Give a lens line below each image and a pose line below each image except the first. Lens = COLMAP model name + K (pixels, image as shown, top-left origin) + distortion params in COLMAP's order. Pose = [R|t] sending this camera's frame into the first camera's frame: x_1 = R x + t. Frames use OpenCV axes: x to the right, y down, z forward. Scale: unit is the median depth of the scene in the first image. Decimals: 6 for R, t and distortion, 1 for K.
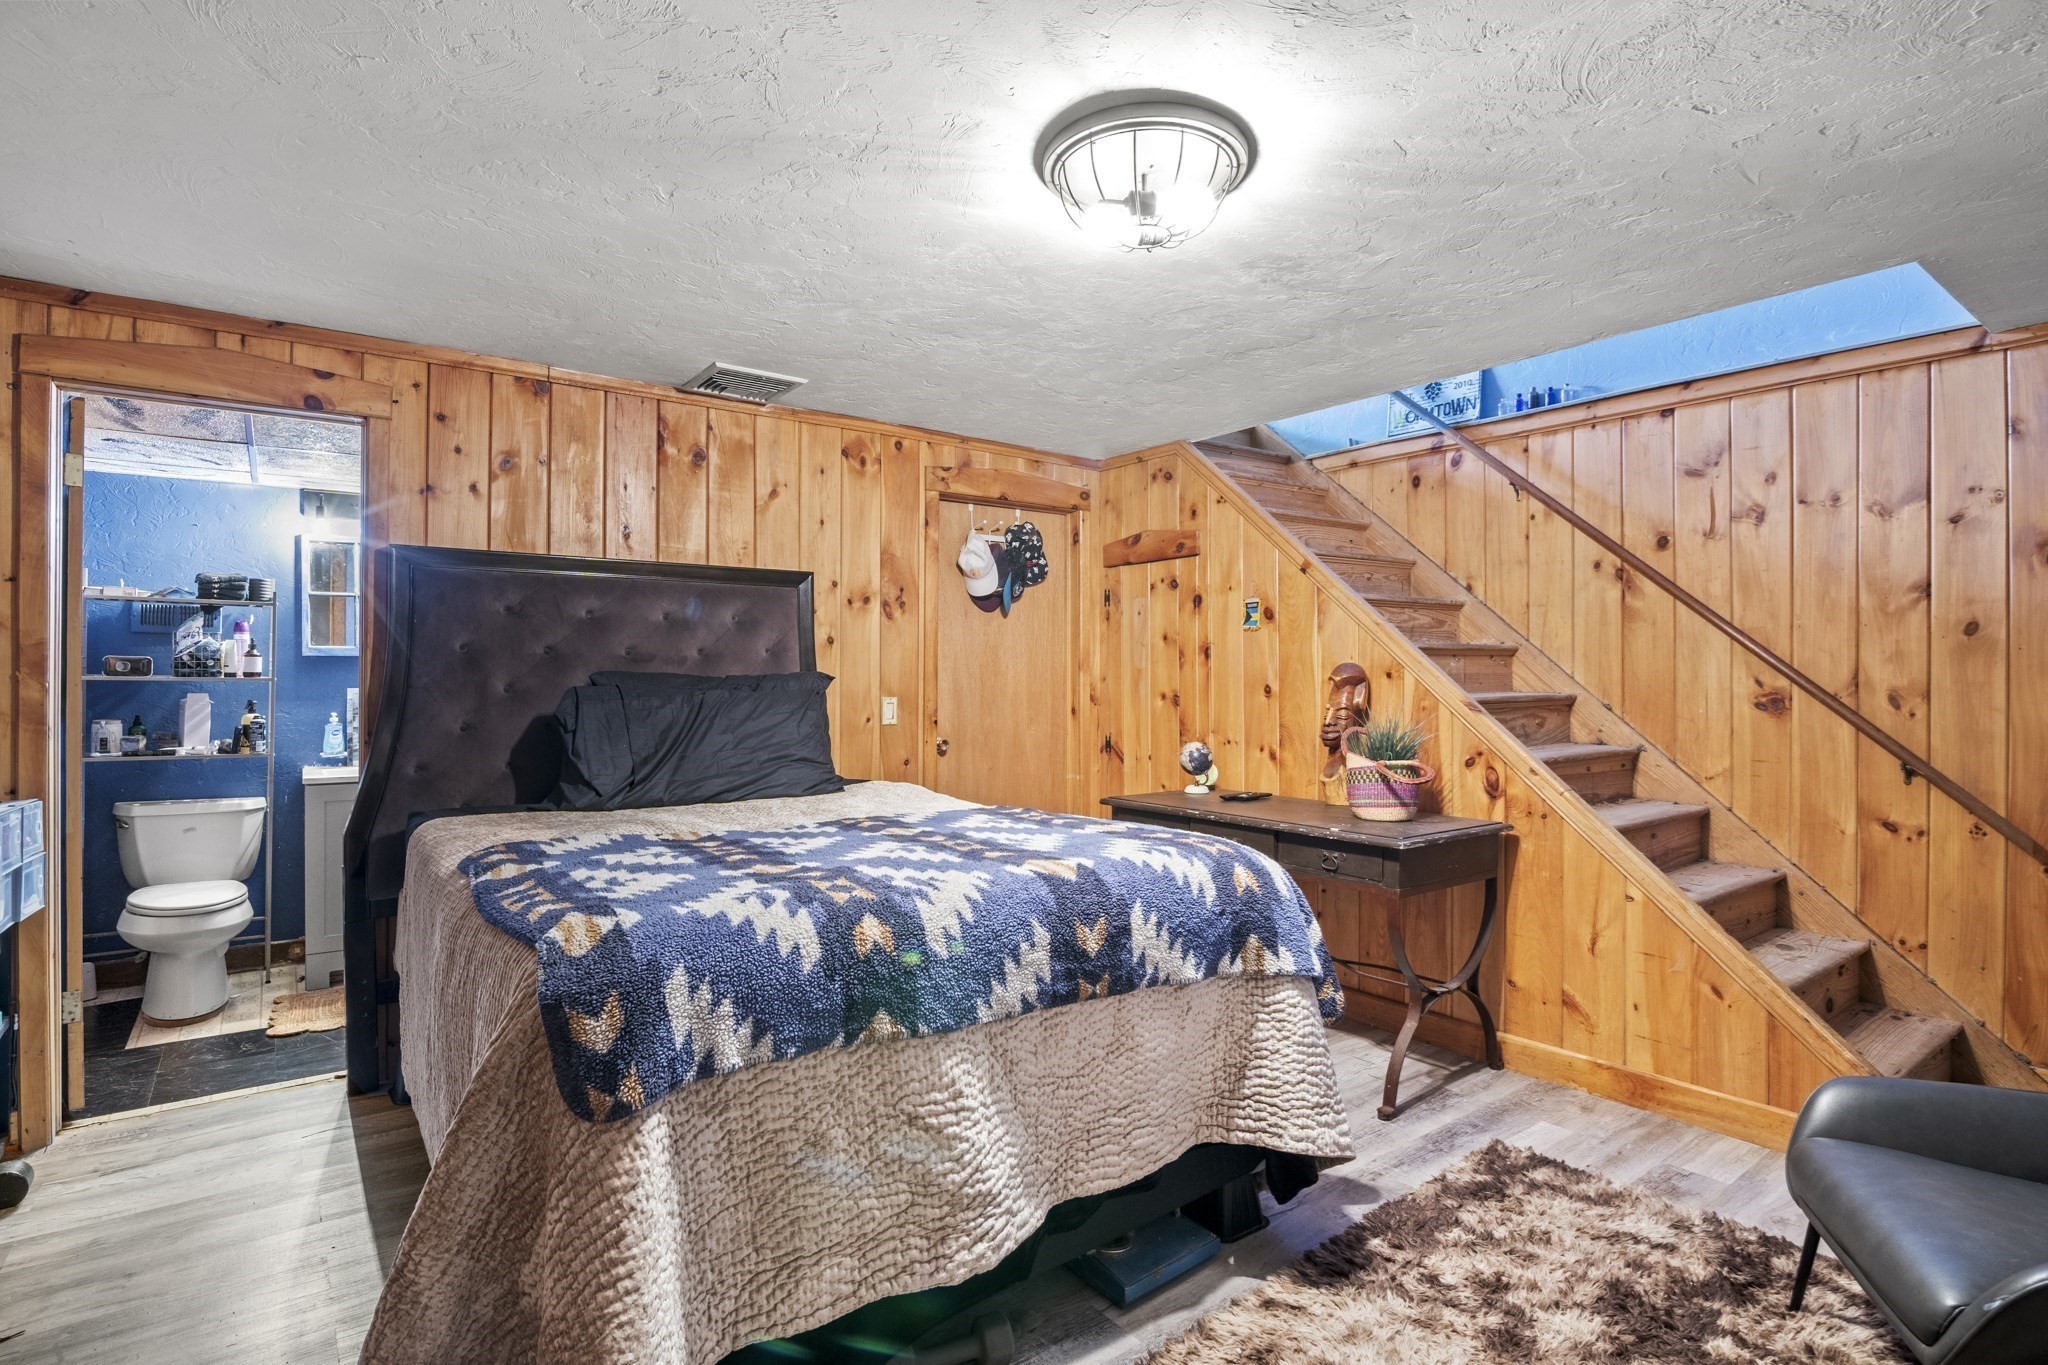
lens RADIAL K [[1022.3, 0, 1009.6], [0, 1022.3, 676.1], [0, 0, 1]] dist [-0.020330, -0.001777]
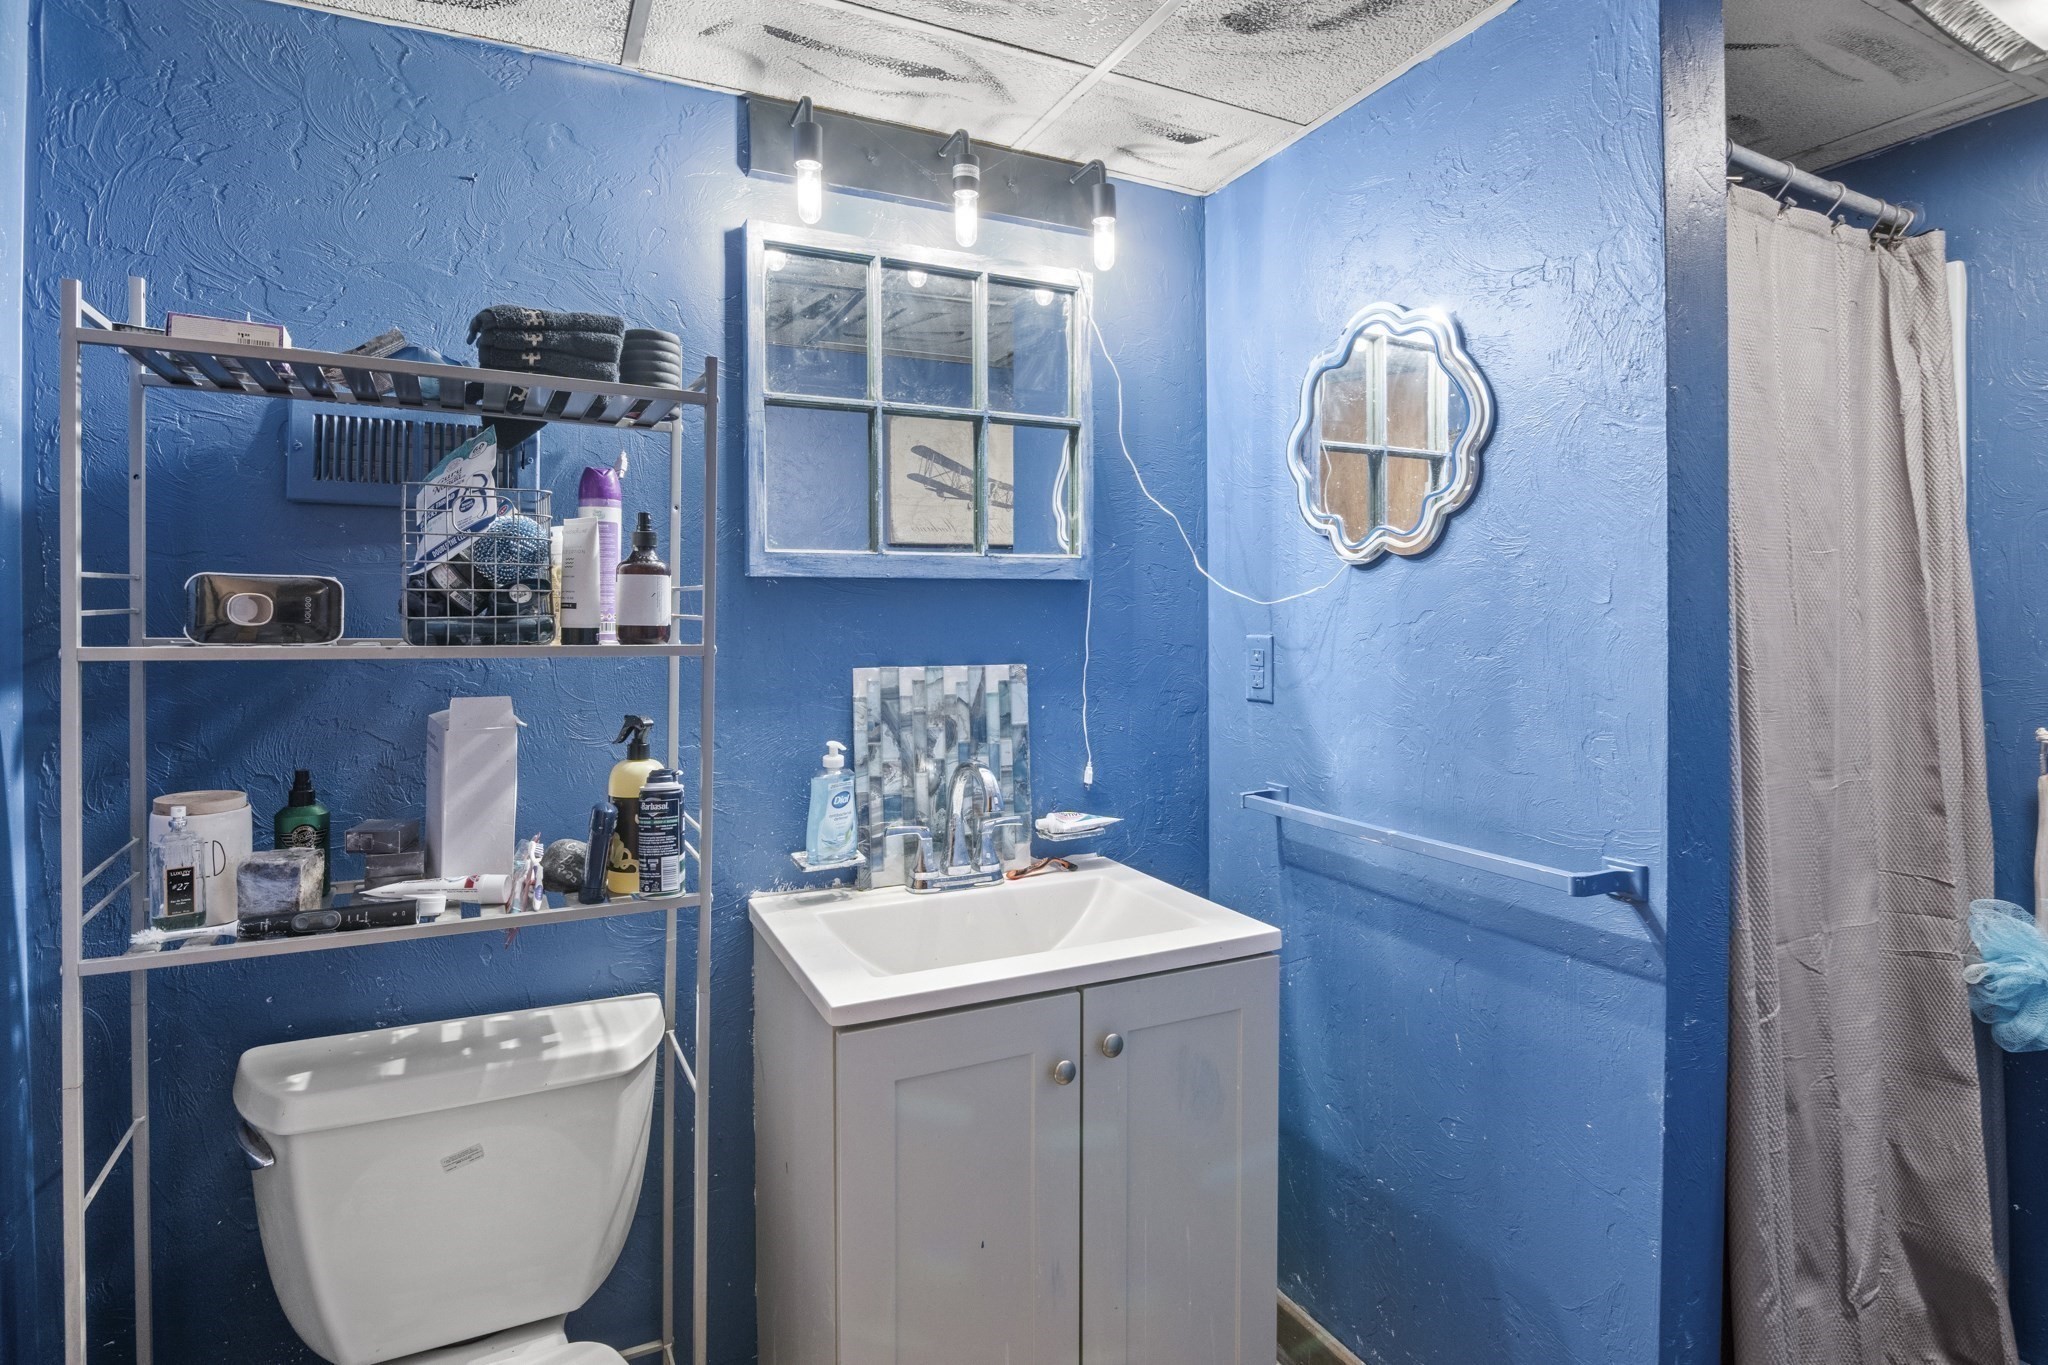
lens RADIAL K [[1022.3, 0, 1007.0], [0, 1022.3, 615.5], [0, 0, 1]] dist [-0.020330, -0.001777]
pose [[0.984941, -0.010306, -0.172584, -0.586457], [0.009545, 0.999941, -0.005239, -0.004111], [0.172628, 0.003513, 0.984981, 0.713923]]
